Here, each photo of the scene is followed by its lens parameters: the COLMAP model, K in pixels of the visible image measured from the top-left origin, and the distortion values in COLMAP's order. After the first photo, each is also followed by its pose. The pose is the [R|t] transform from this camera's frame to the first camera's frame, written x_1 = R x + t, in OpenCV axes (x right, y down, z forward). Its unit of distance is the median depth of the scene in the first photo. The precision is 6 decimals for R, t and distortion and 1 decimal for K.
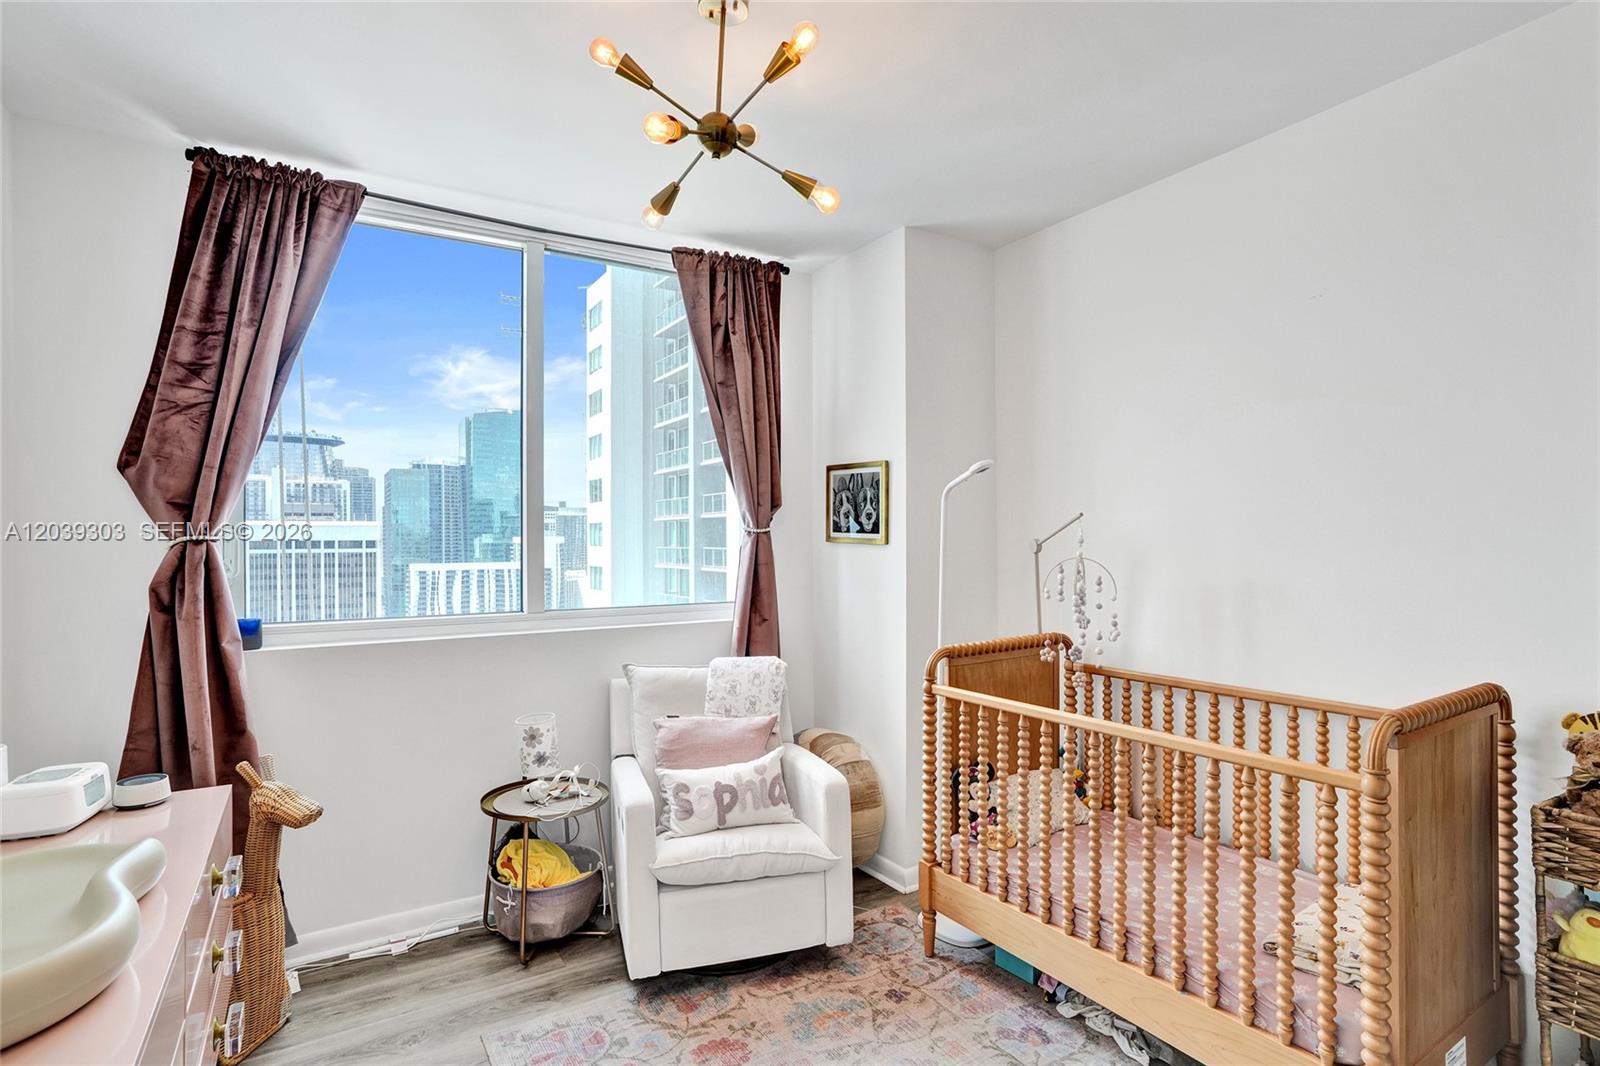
lens RADIAL K [[815.0, 0, 802.3], [0, 815.0, 540.2], [0, 0, 1]] dist [-0.064400, 0.039892]
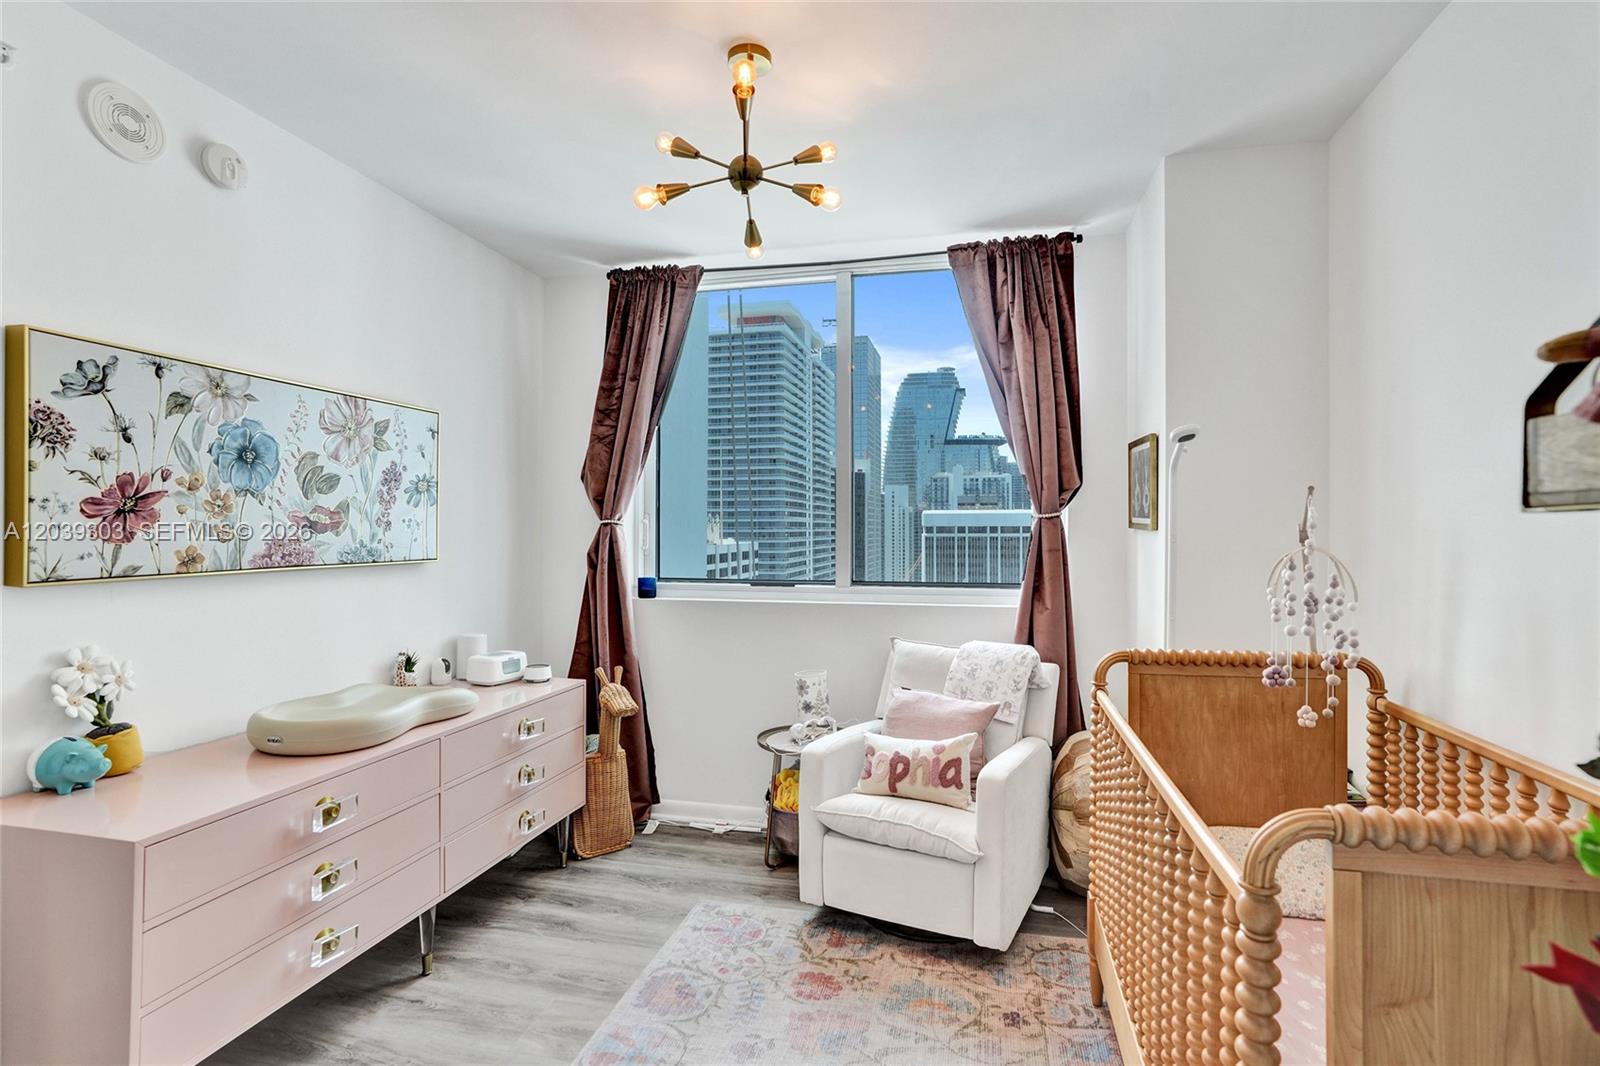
lens RADIAL K [[784.2, 0, 808.4], [0, 784.2, 528.4], [0, 0, 1]] dist [-0.064792, 0.033524]
pose [[0.695409, 0.005893, -0.718590, 0.541114], [-0.004565, 0.999982, 0.003784, 0.001469], [0.718599, 0.000649, 0.695424, 0.201722]]
